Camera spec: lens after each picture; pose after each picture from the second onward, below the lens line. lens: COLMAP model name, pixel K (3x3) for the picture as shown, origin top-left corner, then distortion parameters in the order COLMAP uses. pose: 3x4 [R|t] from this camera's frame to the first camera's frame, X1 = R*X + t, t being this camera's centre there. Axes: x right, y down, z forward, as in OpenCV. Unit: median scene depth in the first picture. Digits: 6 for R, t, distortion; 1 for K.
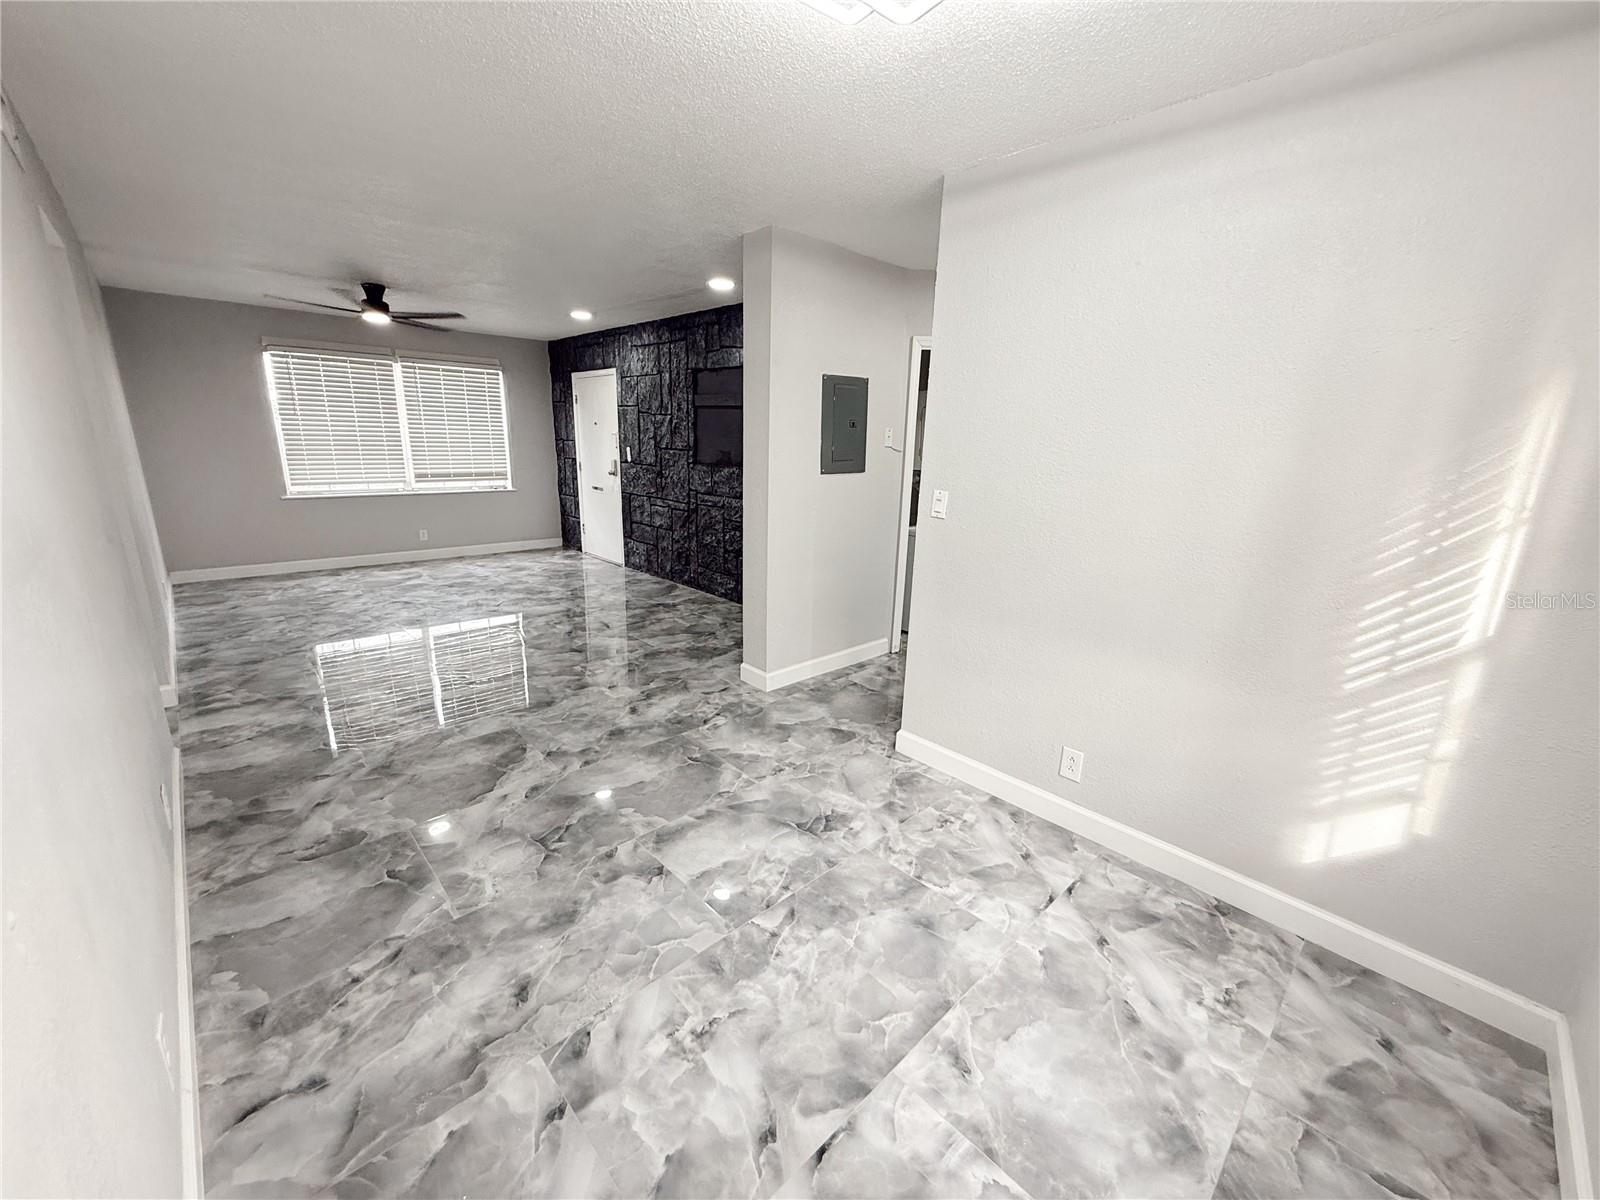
lens RADIAL K [[640.2, 0, 800.0], [0, 640.2, 600.0], [0, 0, 1]] dist [-0.002334, -0.000423]
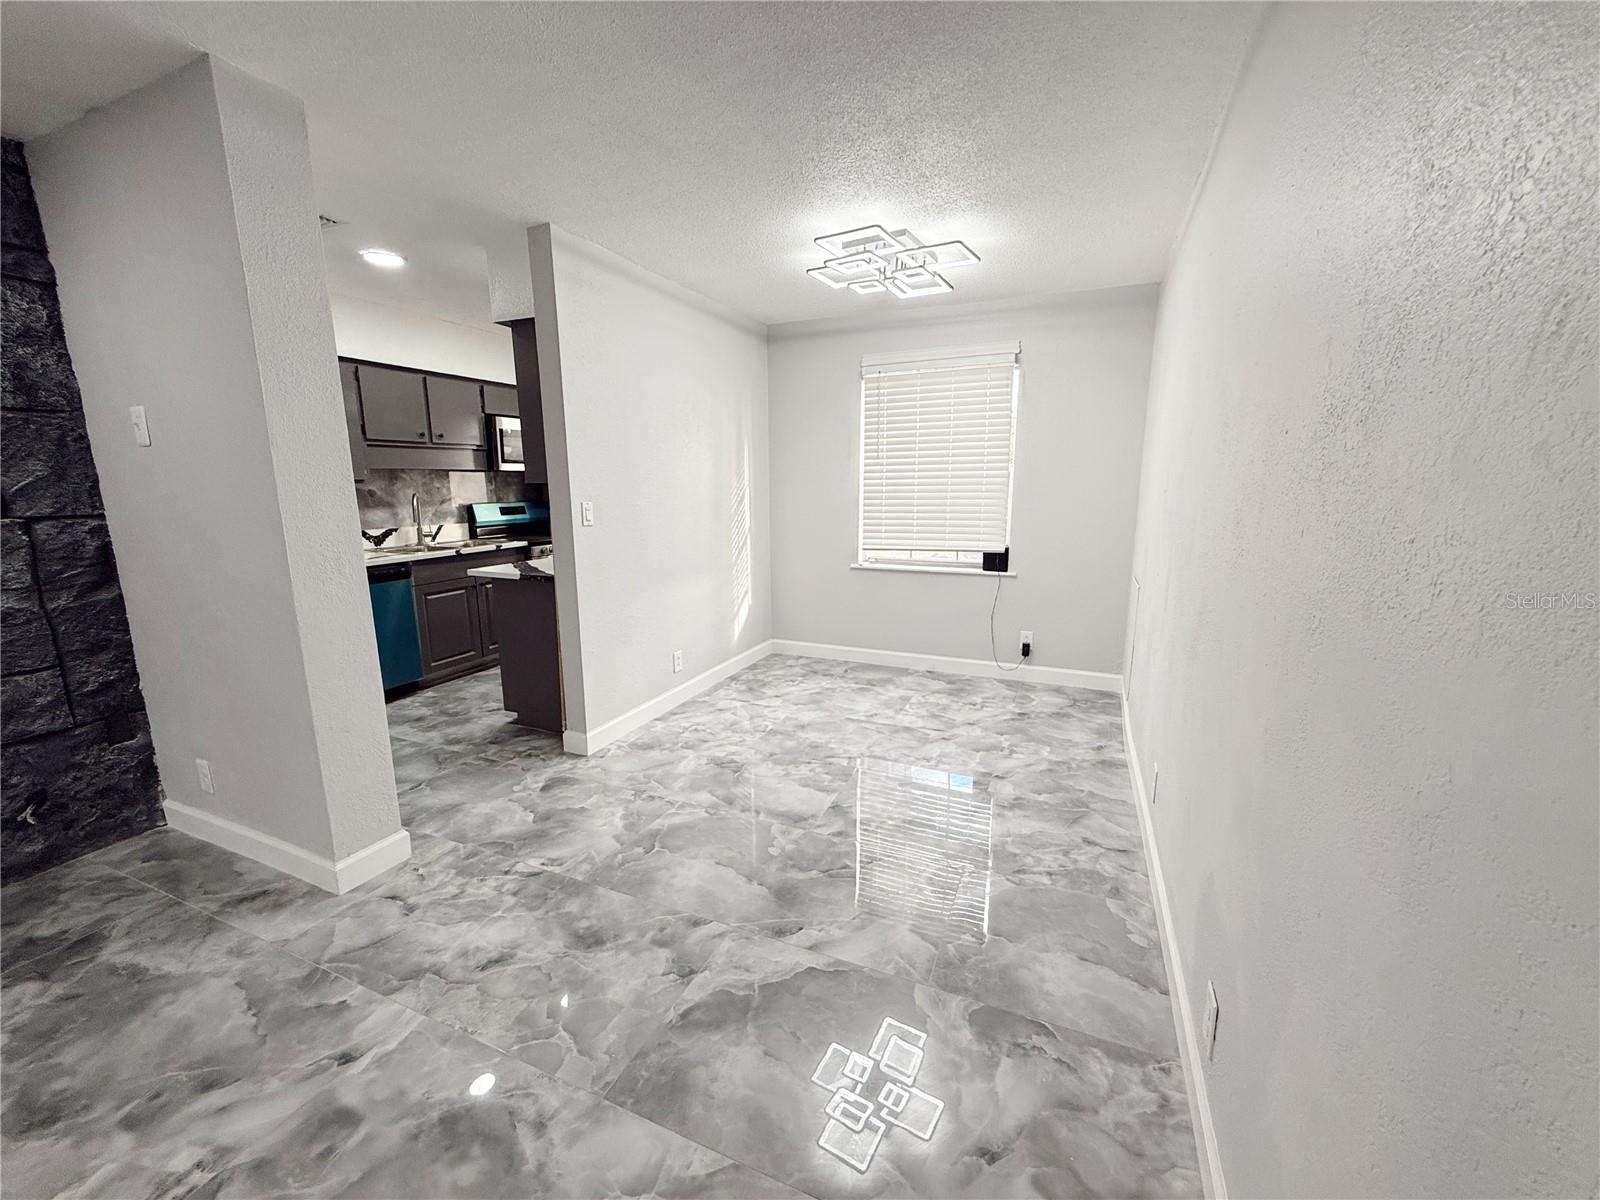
lens RADIAL K [[640.2, 0, 800.0], [0, 640.2, 600.0], [0, 0, 1]] dist [-0.002334, -0.000423]
pose [[-0.389726, -0.198760, 0.899227, -1.227500], [0.223305, 0.926897, 0.301657, -0.333220], [-0.893448, 0.318365, -0.316852, 1.332511]]
